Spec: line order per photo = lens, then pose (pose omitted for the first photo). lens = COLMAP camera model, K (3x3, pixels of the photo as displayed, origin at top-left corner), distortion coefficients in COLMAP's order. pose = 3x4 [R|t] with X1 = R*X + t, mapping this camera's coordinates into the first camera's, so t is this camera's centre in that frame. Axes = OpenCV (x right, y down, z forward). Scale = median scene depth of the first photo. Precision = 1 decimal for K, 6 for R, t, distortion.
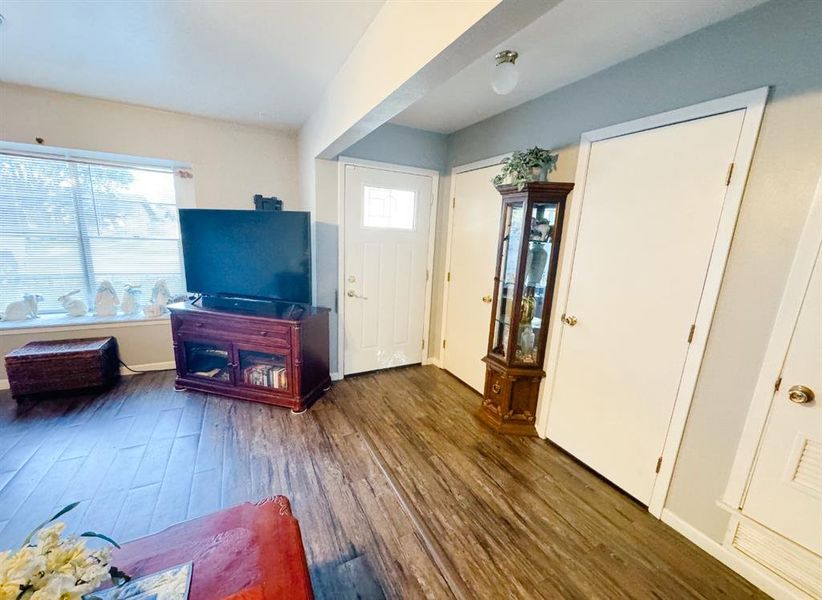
lens RADIAL K [[327.4, 0, 413.7], [0, 327.4, 303.1], [0, 0, 1]] dist [-0.003539, 0.001182]
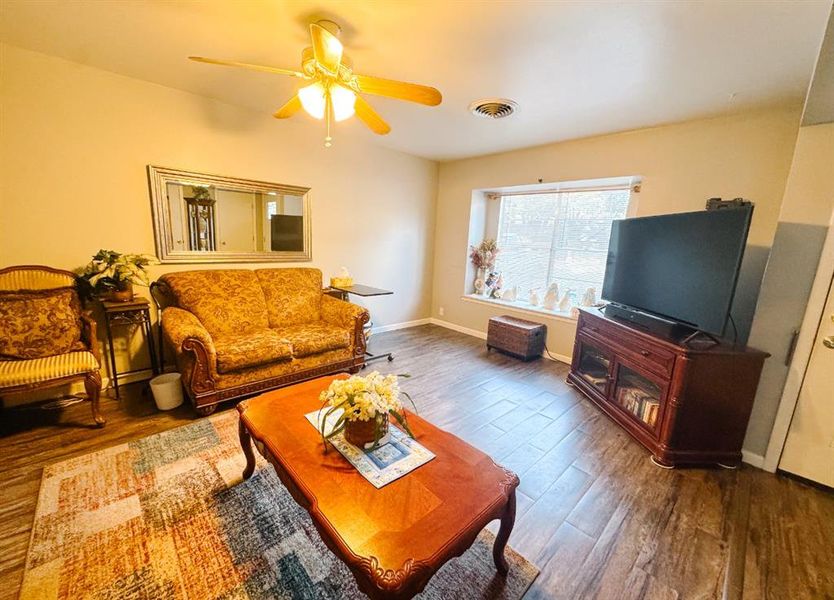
lens RADIAL K [[333.1, 0, 413.5], [0, 333.1, 301.5], [0, 0, 1]] dist [0.001749, 0.000158]
pose [[0.269664, 0.148109, -0.951496, 0.185470], [-0.234926, 0.968363, 0.084154, 0.029097], [0.933858, 0.200838, 0.295927, 0.136586]]
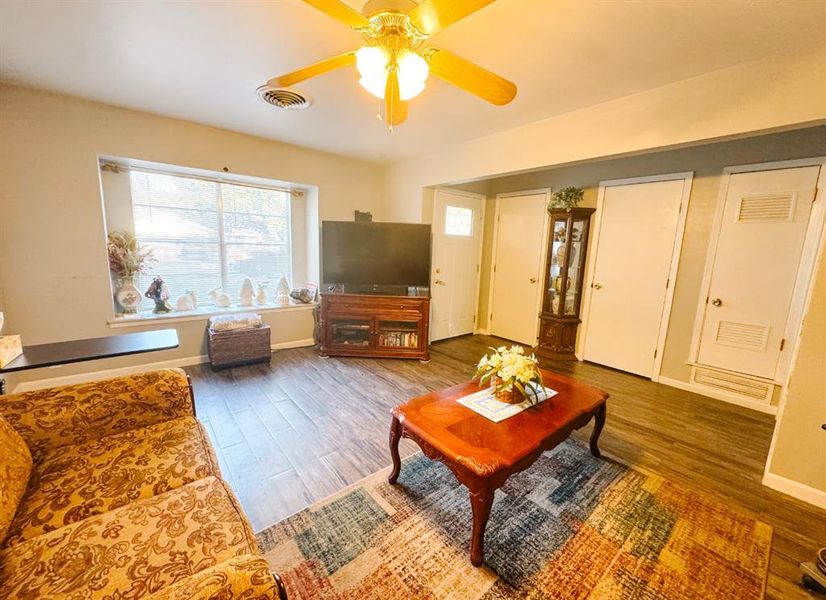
lens RADIAL K [[328.4, 0, 415.7], [0, 328.4, 299.8], [0, 0, 1]] dist [0.000458, 0.000021]
pose [[0.977021, -0.045004, 0.208336, -0.673931], [0.053114, 0.998027, -0.033493, 0.106961], [-0.206417, 0.043789, 0.977484, -0.408930]]
